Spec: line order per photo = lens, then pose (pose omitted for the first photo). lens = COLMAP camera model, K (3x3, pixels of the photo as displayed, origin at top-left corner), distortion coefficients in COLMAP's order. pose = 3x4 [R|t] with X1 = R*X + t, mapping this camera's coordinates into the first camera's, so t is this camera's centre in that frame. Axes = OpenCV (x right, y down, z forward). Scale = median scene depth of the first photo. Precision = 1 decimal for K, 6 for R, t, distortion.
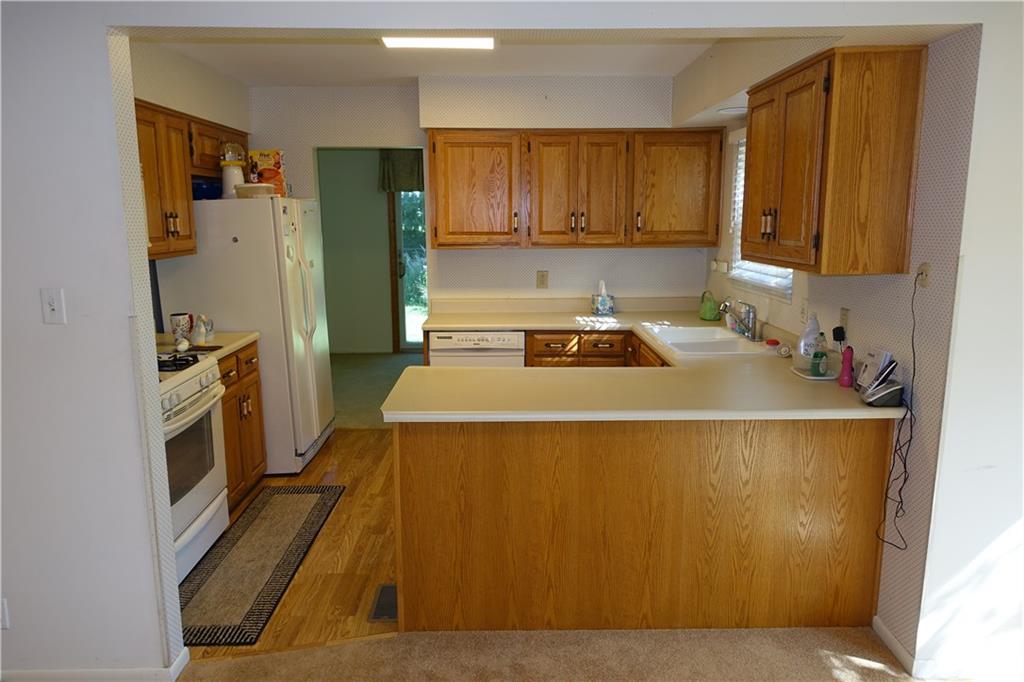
lens RADIAL K [[702.1, 0, 511.7], [0, 702.1, 342.7], [0, 0, 1]] dist [-0.002225, -0.005143]
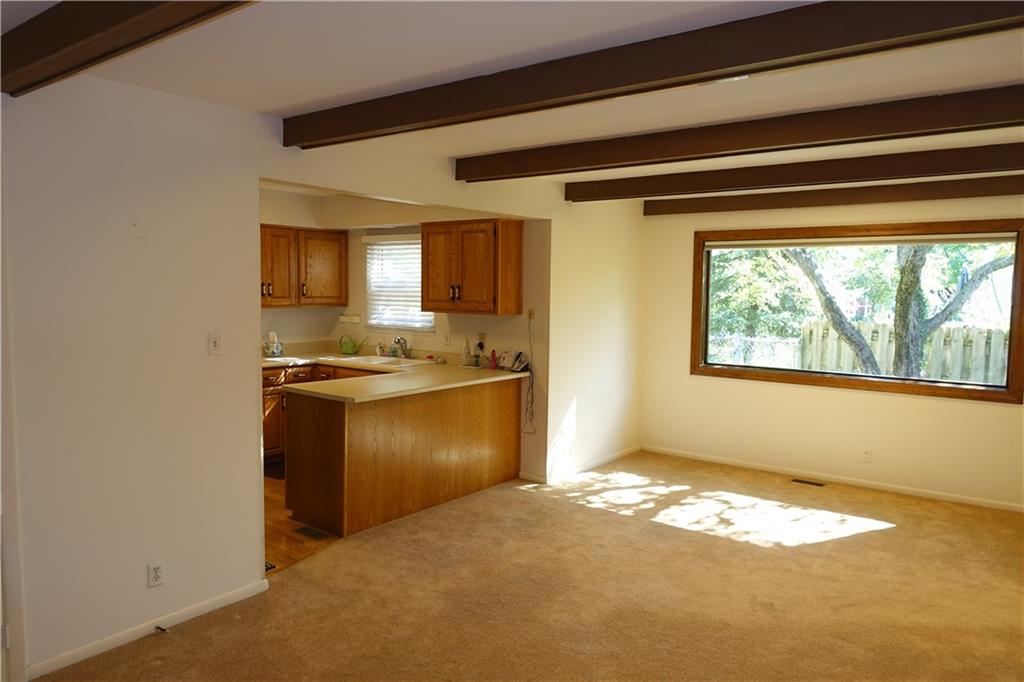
lens RADIAL K [[702.1, 0, 512.6], [0, 702.1, 340.2], [0, 0, 1]] dist [-0.002225, -0.005143]
pose [[0.615124, -0.047262, 0.787013, -0.729075], [0.122458, 0.991815, -0.036152, 0.037887], [-0.778862, 0.118614, 0.615877, -0.227592]]
